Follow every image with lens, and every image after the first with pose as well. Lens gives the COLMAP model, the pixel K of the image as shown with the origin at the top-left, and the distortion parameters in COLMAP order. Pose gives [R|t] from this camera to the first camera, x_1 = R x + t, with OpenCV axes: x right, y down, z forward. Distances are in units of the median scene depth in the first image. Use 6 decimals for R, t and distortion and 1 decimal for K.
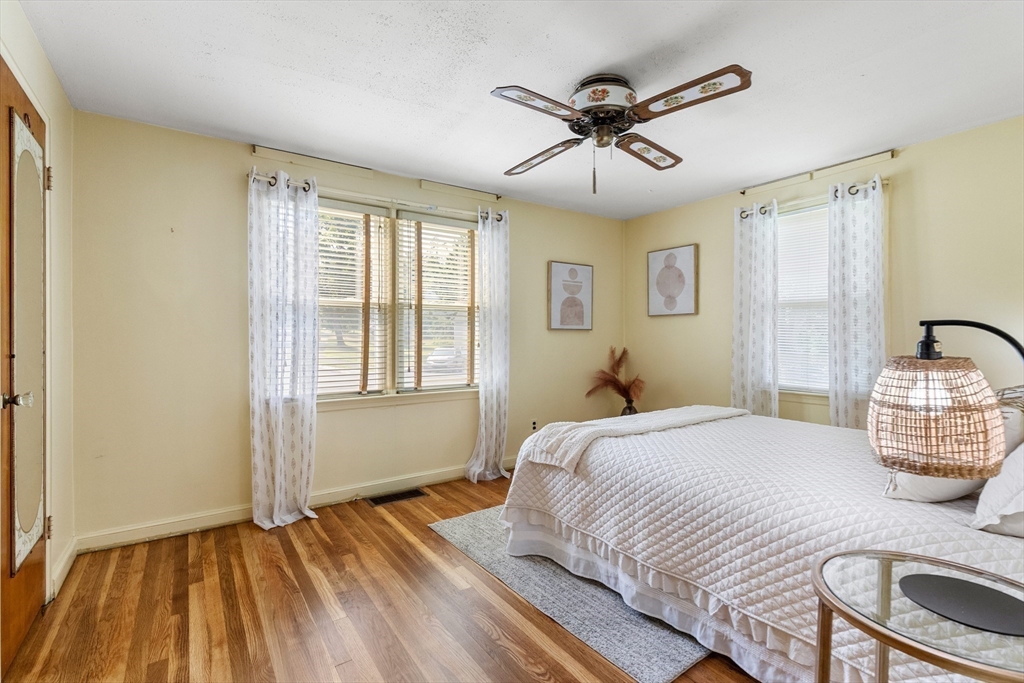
lens RADIAL K [[467.1, 0, 516.9], [0, 467.1, 342.8], [0, 0, 1]] dist [-0.003262, -0.000451]
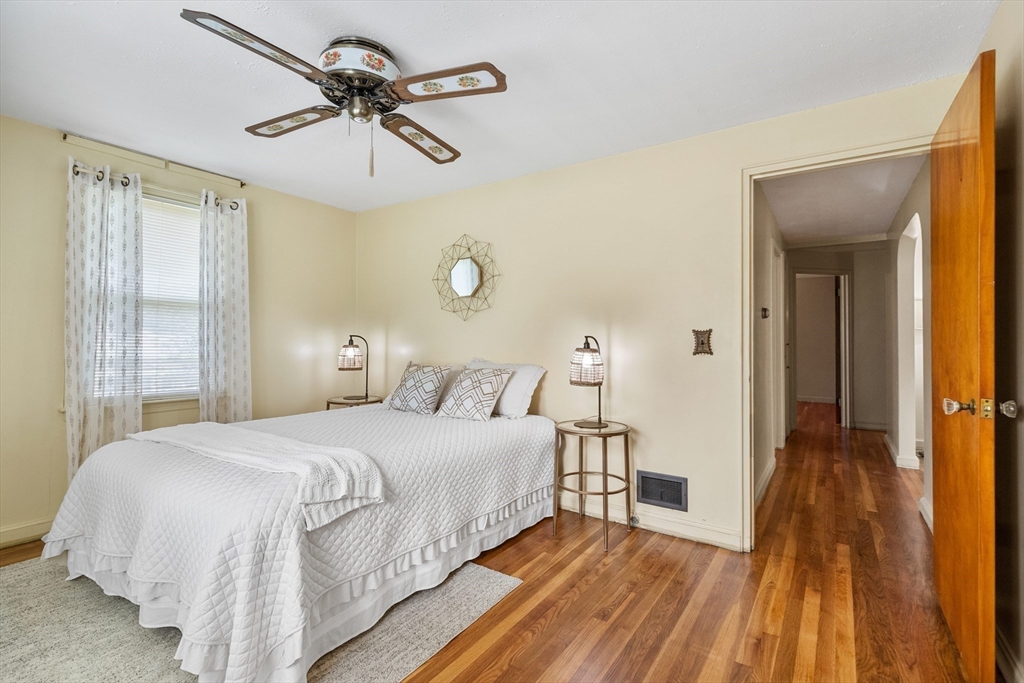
lens RADIAL K [[467.1, 0, 516.9], [0, 467.1, 336.7], [0, 0, 1]] dist [-0.003262, -0.000451]
pose [[-0.357581, 0.008067, 0.933847, -0.816651], [0.005201, 0.999964, -0.006647, -0.012067], [-0.933867, 0.002480, -0.357611, 1.158991]]
